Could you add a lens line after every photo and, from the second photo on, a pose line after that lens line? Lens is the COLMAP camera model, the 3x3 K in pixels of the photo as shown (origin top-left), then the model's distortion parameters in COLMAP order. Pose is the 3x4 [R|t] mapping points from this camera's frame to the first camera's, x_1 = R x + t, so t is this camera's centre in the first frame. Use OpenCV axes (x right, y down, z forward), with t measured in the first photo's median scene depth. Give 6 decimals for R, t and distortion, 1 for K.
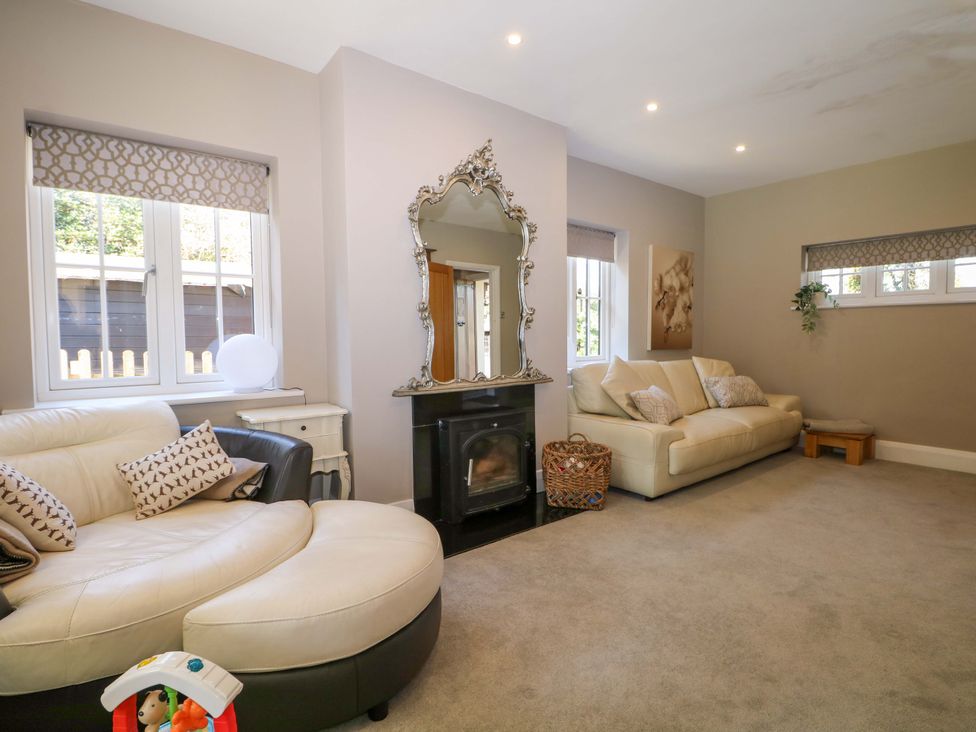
lens RADIAL K [[508.0, 0, 488.0], [0, 508.0, 366.0], [0, 0, 1]] dist [0.000421, -0.014540]
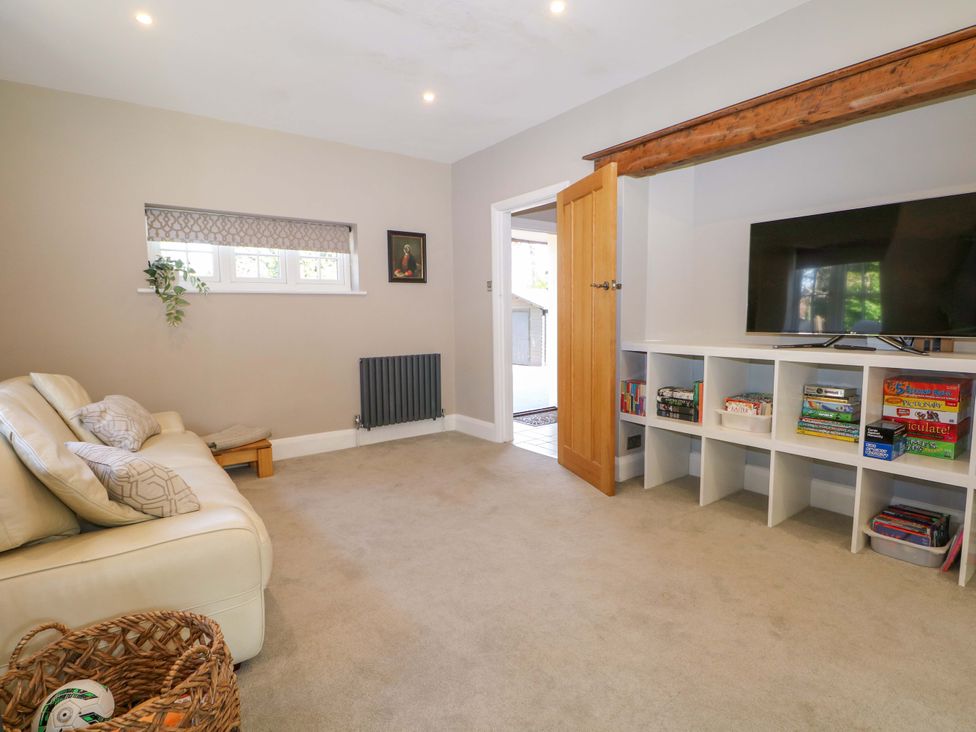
lens RADIAL K [[508.0, 0, 488.0], [0, 508.0, 366.0], [0, 0, 1]] dist [0.000421, -0.014540]
pose [[0.014308, -0.112953, 0.993497, -0.118065], [0.064244, 0.991650, 0.111817, -0.060194], [-0.997832, 0.062226, 0.021445, 0.536818]]
